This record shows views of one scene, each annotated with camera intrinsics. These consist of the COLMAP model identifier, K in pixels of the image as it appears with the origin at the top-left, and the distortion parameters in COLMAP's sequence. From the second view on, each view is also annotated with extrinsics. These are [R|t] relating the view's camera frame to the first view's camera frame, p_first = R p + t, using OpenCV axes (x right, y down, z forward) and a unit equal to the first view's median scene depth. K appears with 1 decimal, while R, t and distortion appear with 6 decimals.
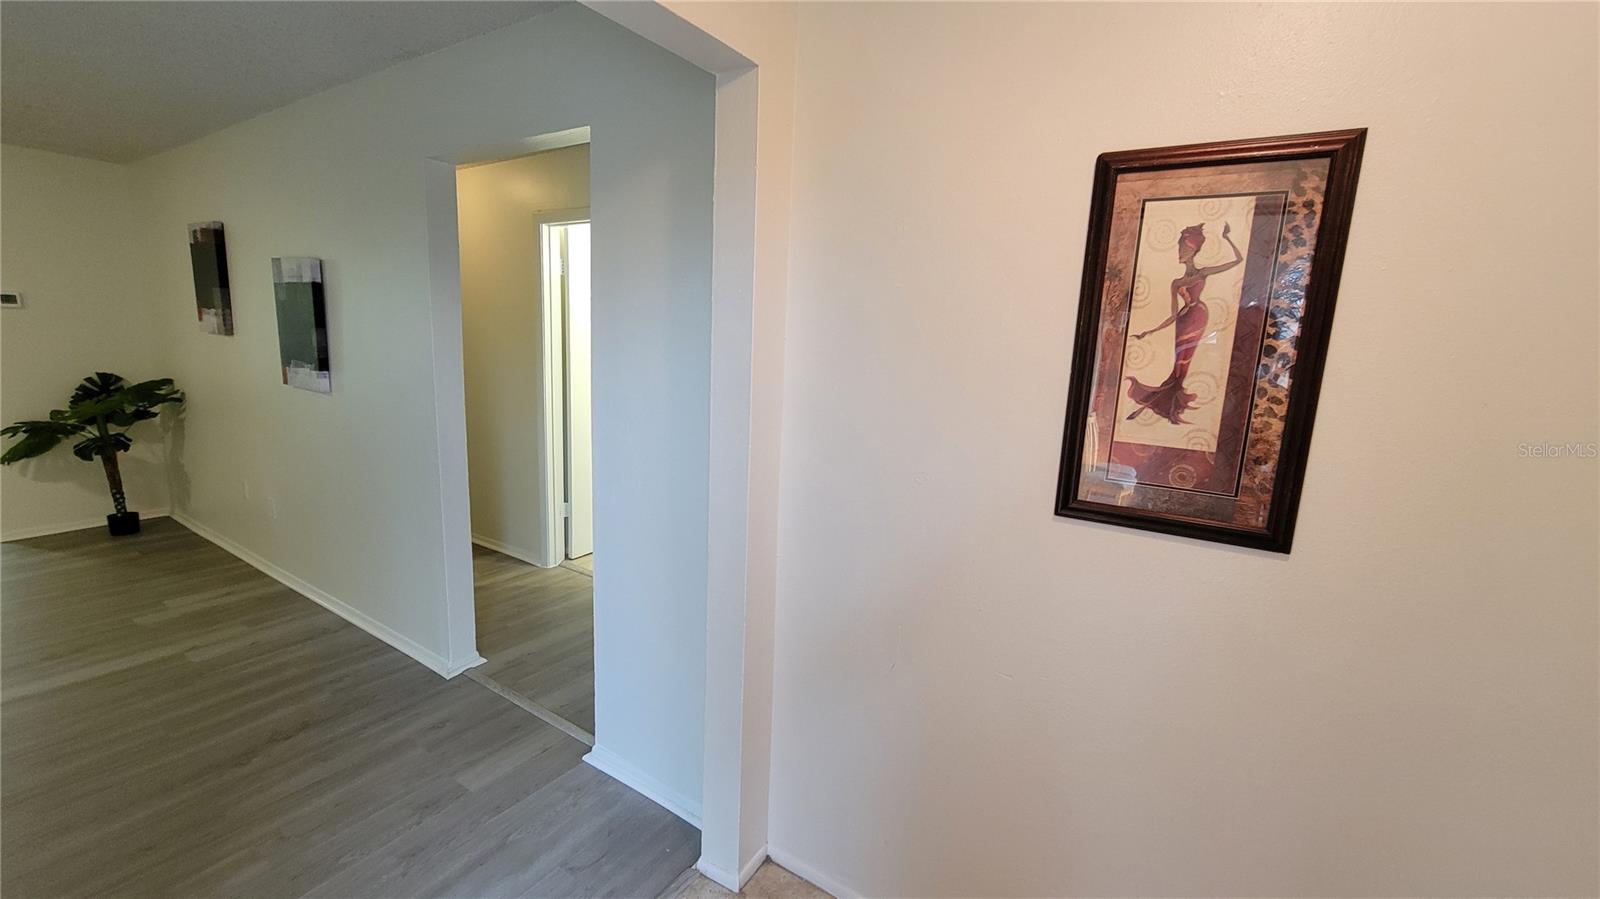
lens RADIAL K [[652.5, 0, 790.8], [0, 652.5, 450.3], [0, 0, 1]] dist [-0.002921, 0.000574]
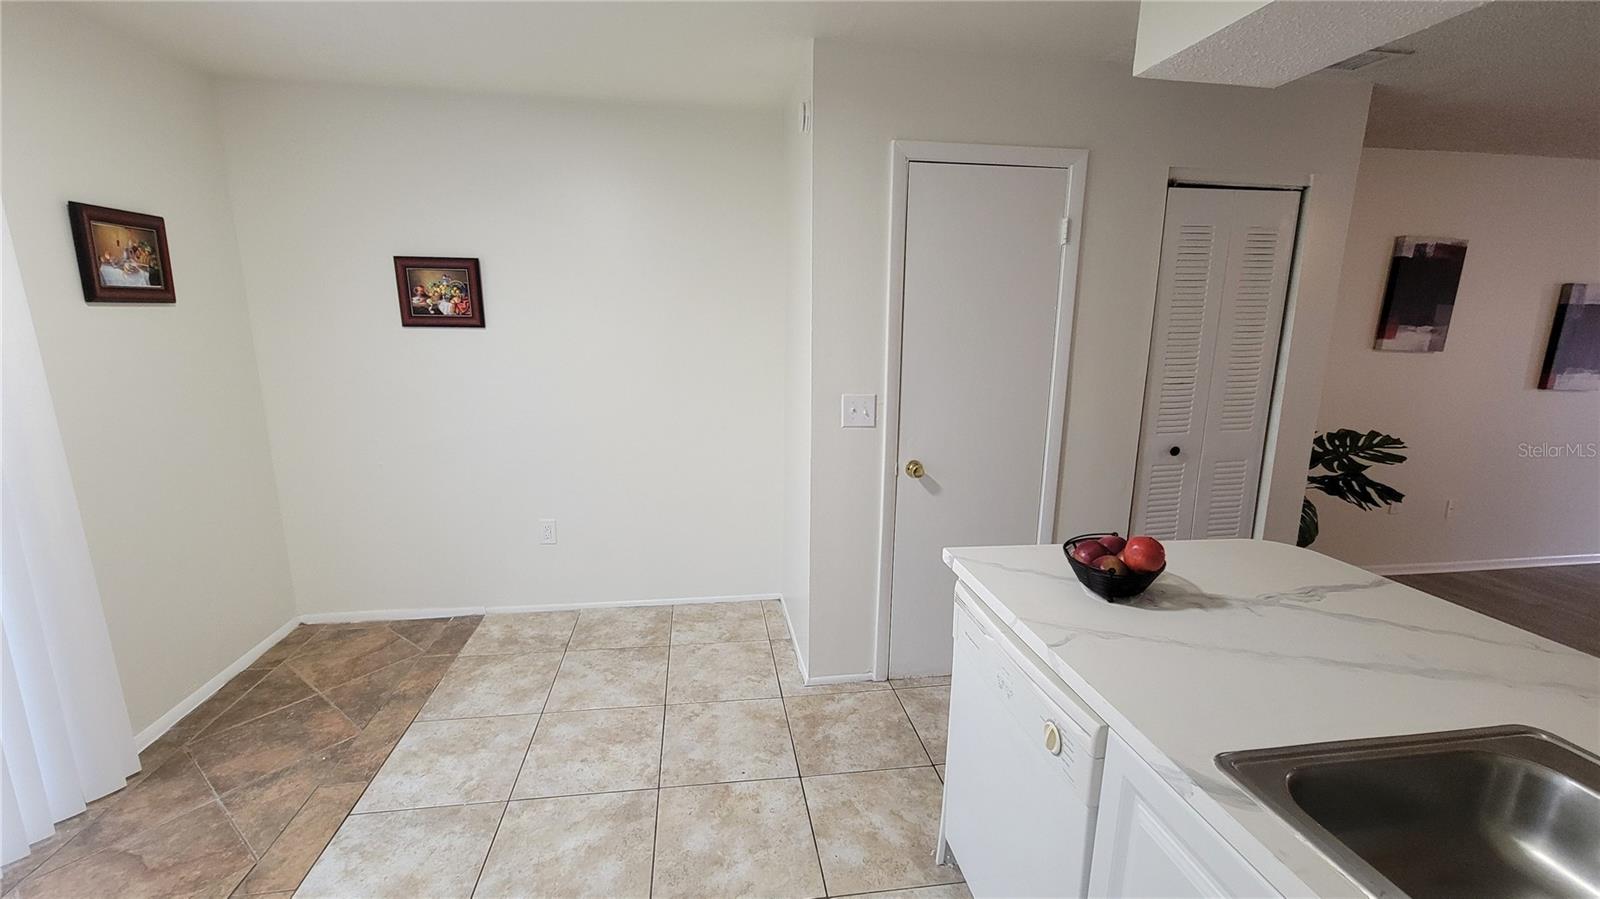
lens RADIAL K [[652.5, 0, 790.8], [0, 652.5, 450.3], [0, 0, 1]] dist [-0.002921, 0.000574]
pose [[0.748661, -0.166854, 0.641613, -6.086661], [0.134077, 0.985918, 0.099945, -0.694943], [-0.649254, 0.011201, 0.760489, 2.353821]]
